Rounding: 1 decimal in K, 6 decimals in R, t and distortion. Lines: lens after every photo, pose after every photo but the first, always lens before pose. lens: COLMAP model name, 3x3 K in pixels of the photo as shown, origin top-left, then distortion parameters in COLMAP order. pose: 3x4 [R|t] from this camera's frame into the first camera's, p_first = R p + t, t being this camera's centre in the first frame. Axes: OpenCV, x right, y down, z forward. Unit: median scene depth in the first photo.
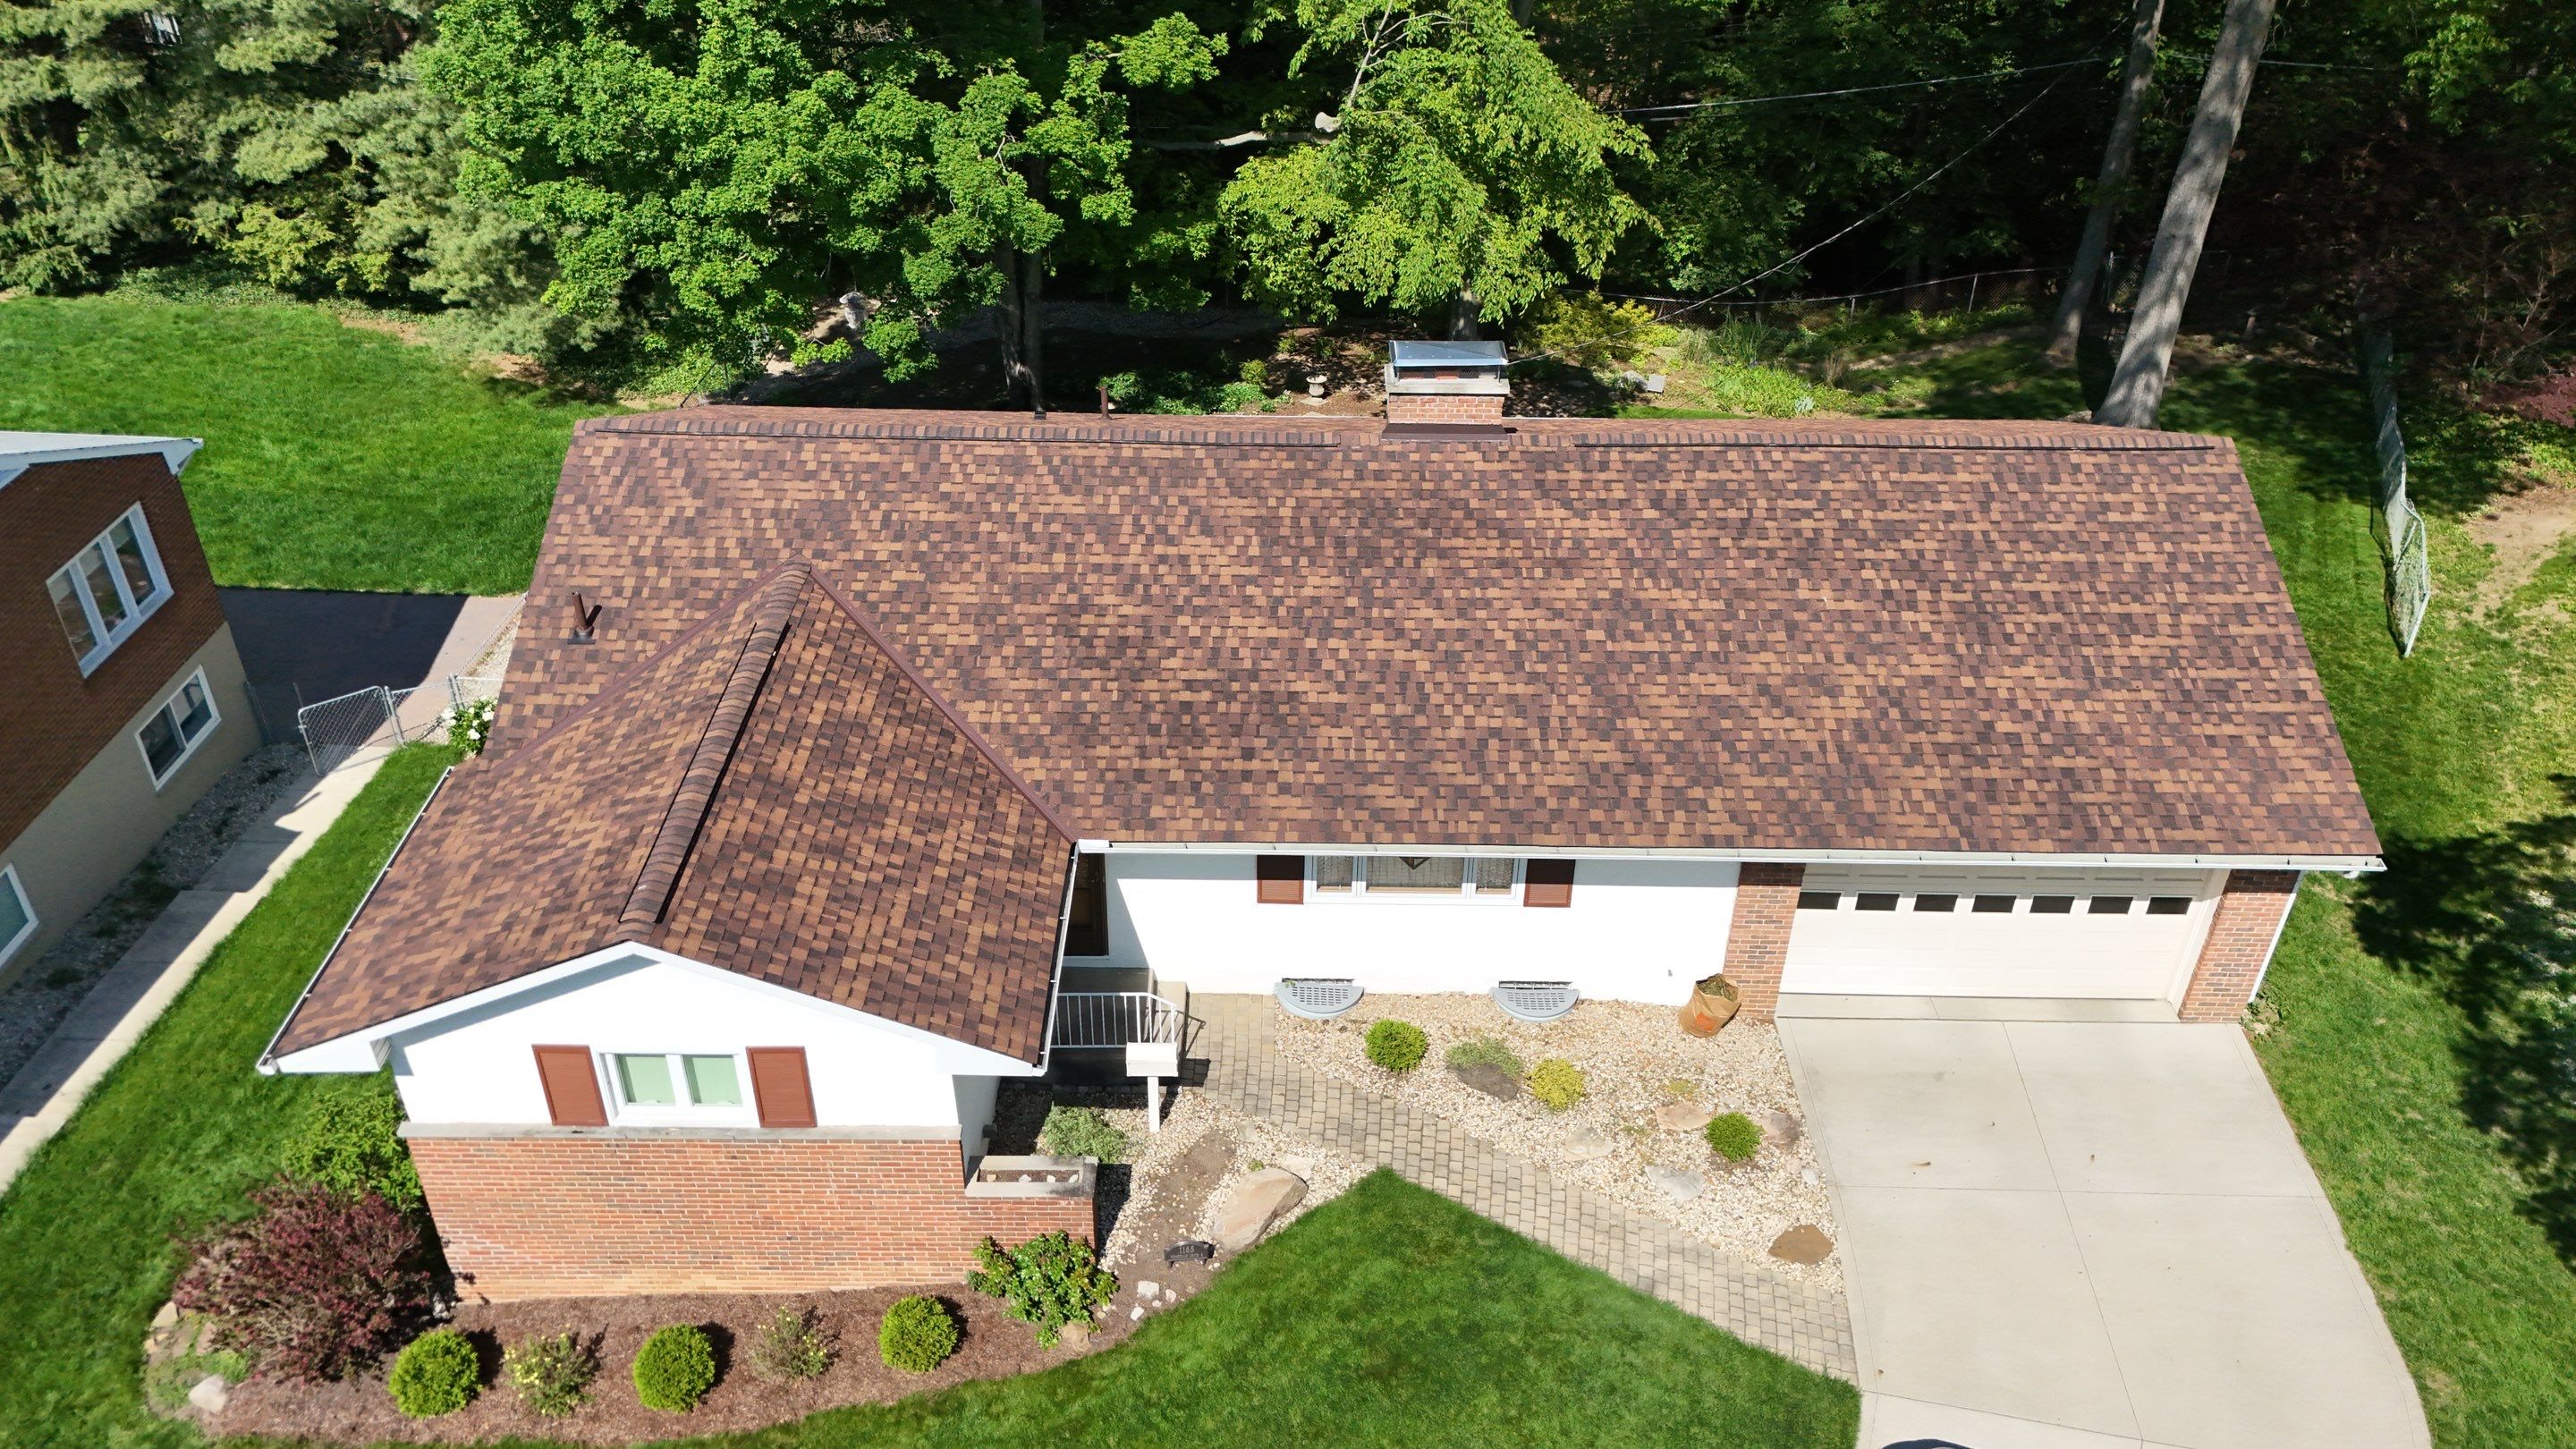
lens RADIAL K [[1889.8, 0, 1280.9], [0, 1889.8, 721.9], [0, 0, 1]] dist [0.079468, -0.076134]
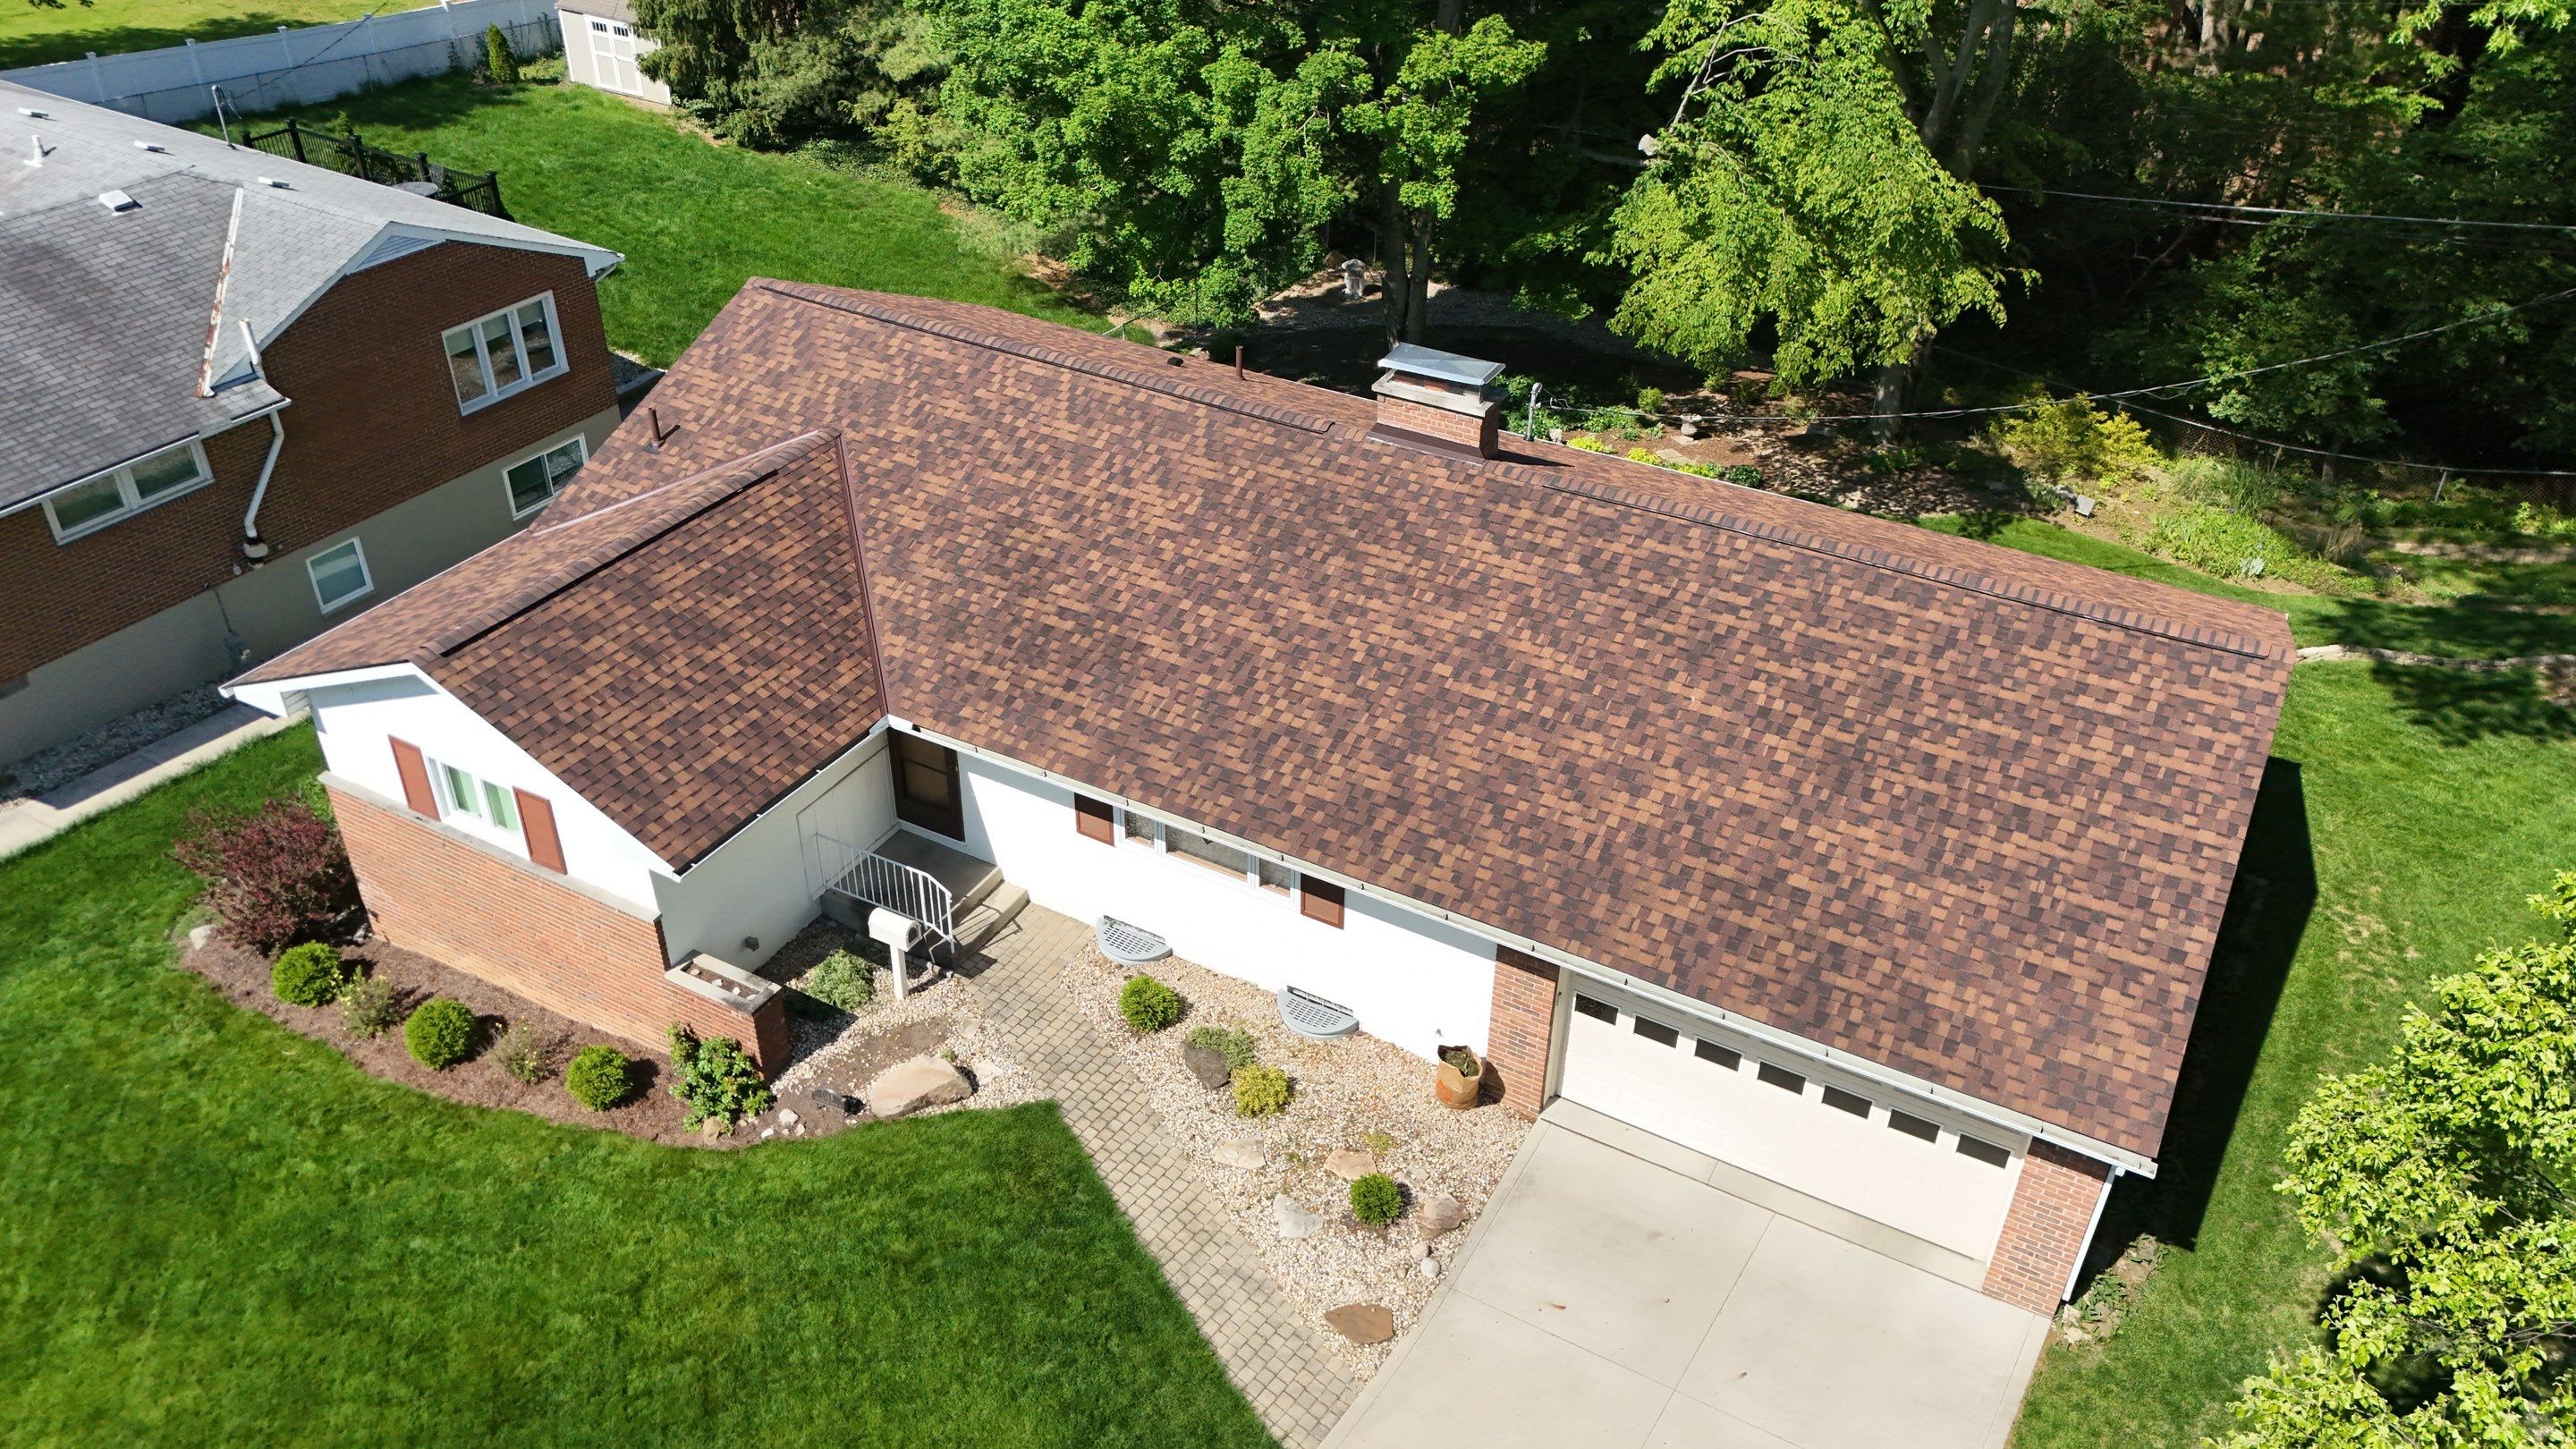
lens RADIAL K [[1885.9, 0, 1281.7], [0, 1885.9, 720.7], [0, 0, 1]] dist [0.085204, -0.084686]
pose [[0.875834, 0.269385, -0.400434, 0.488351], [-0.272595, 0.960821, 0.050153, -0.046622], [0.398255, 0.065230, 0.914952, 0.087039]]
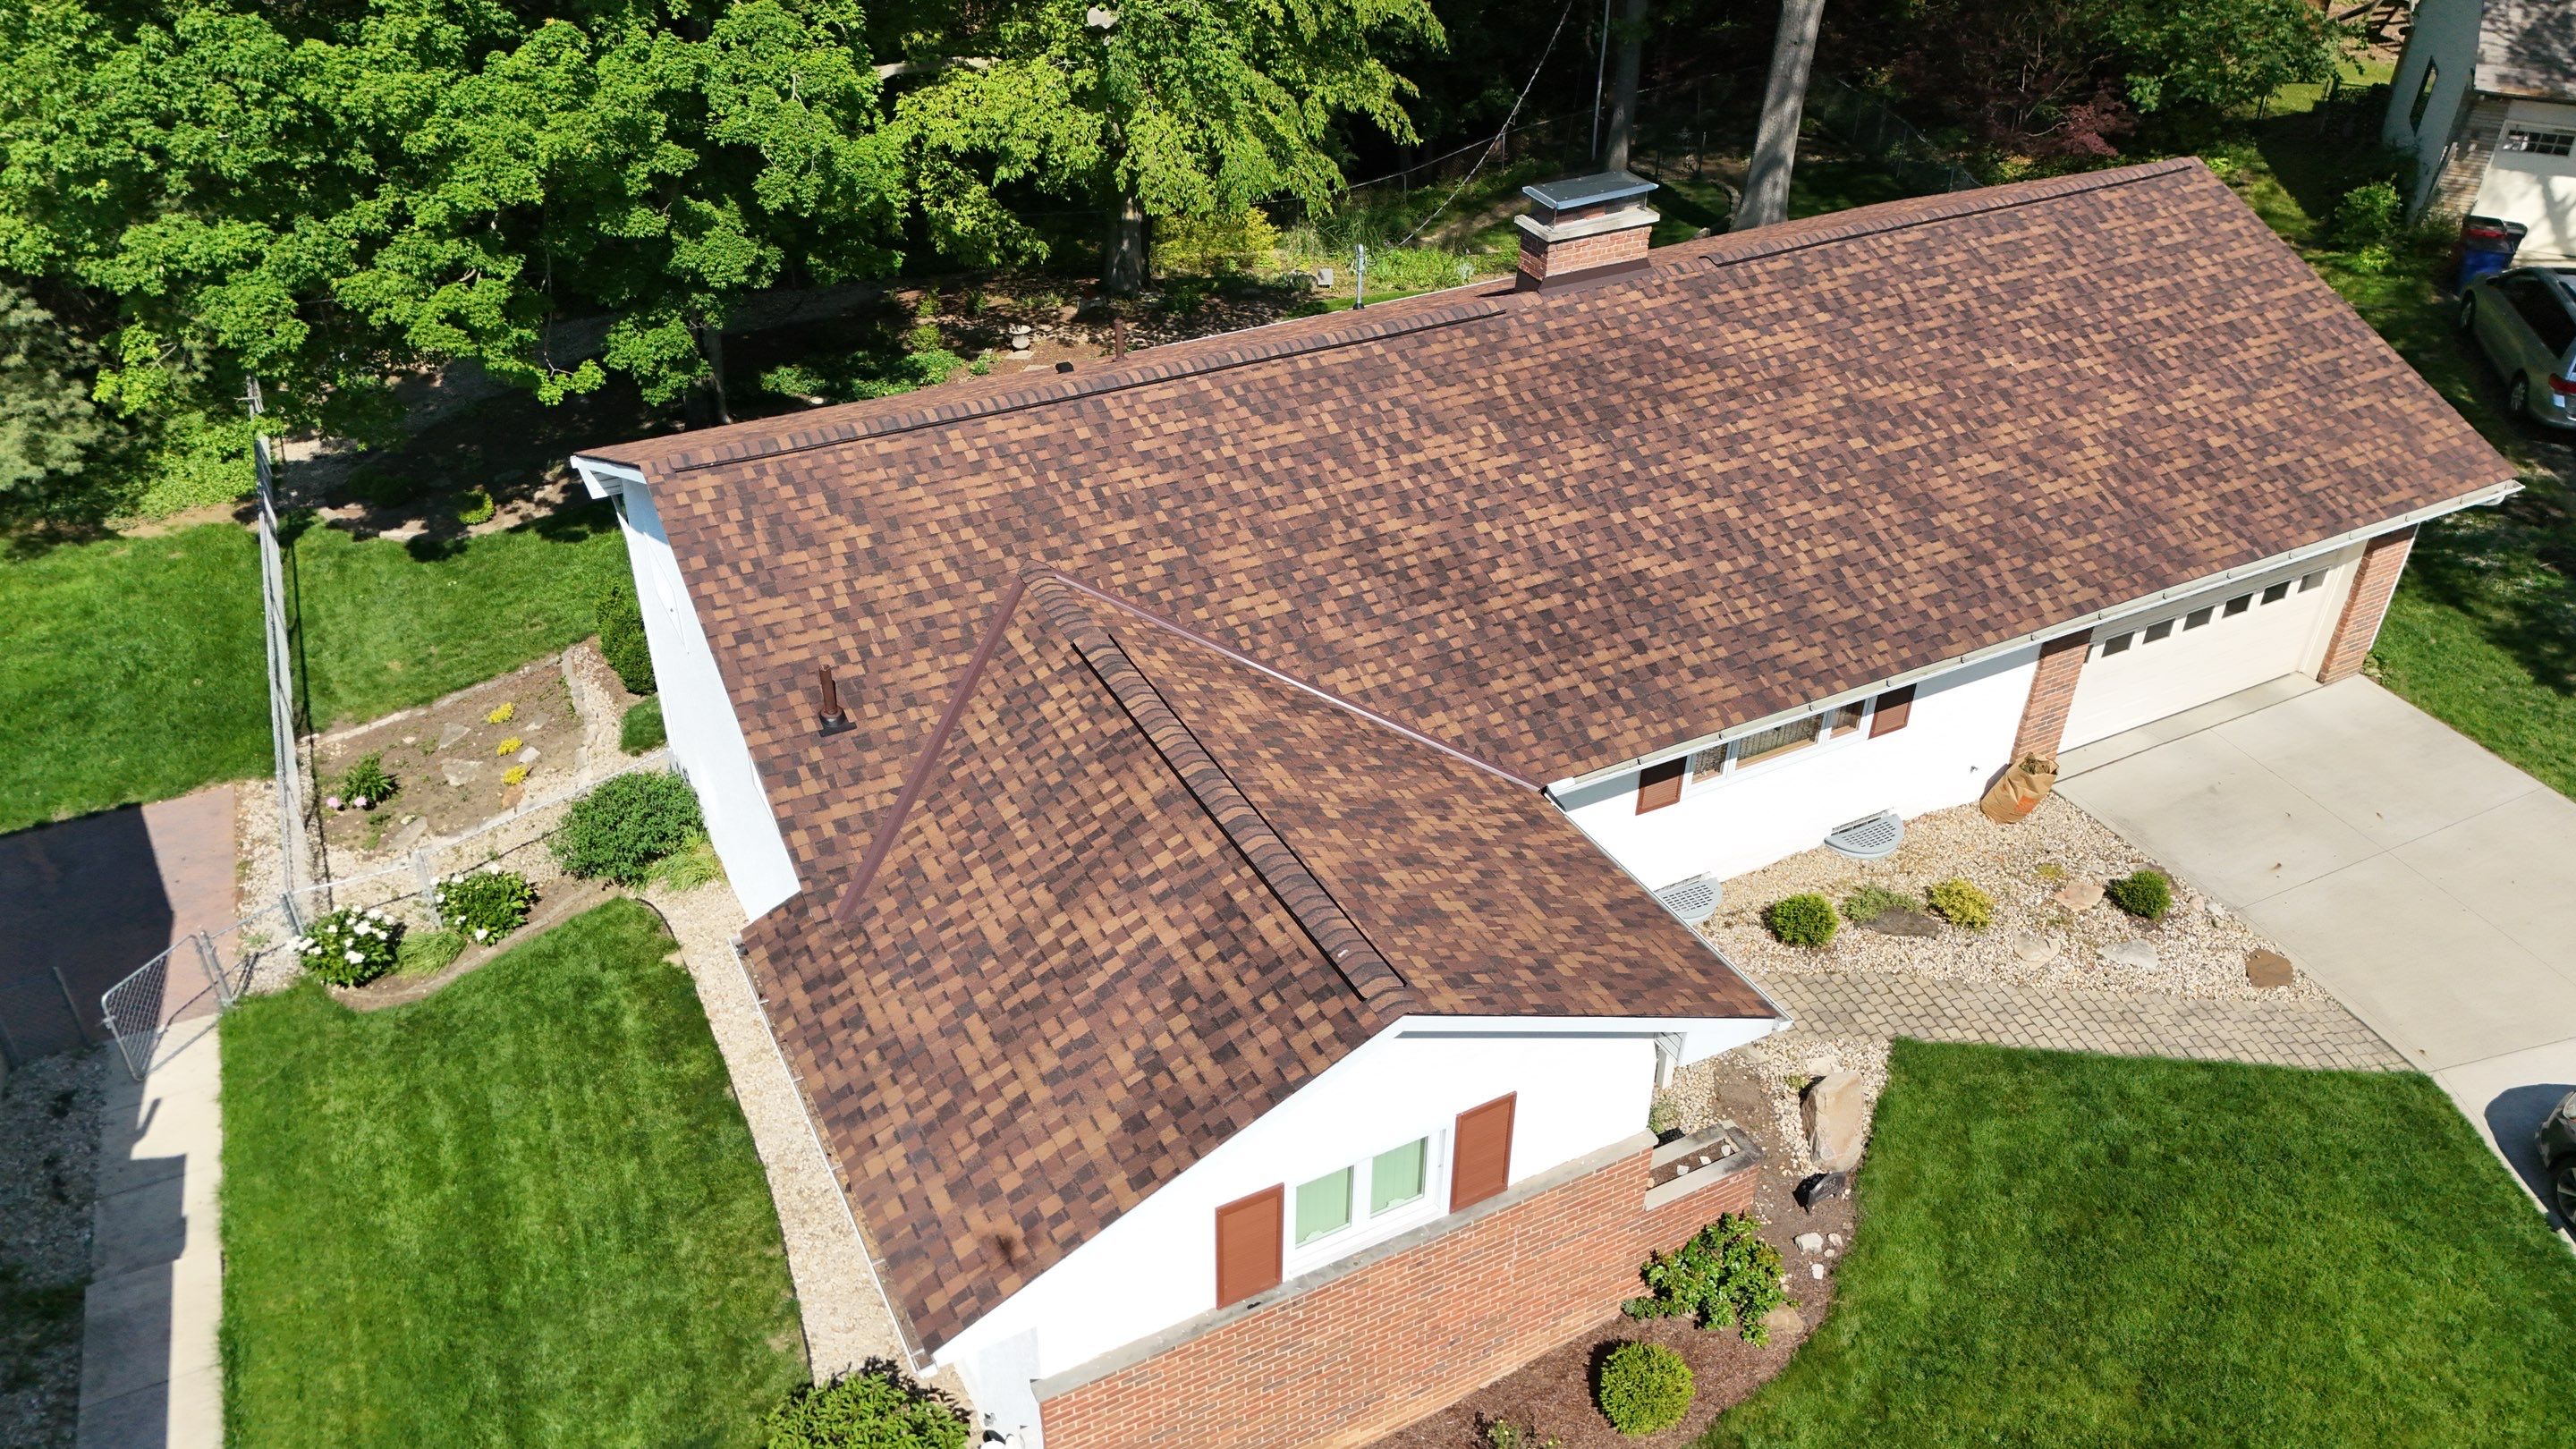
lens RADIAL K [[1885.9, 0, 1281.7], [0, 1885.9, 720.7], [0, 0, 1]] dist [0.085204, -0.084686]
pose [[0.884406, -0.262479, 0.385915, -0.495167], [0.259625, 0.963810, 0.060546, -0.044759], [-0.387841, 0.046646, 0.920545, 0.239962]]
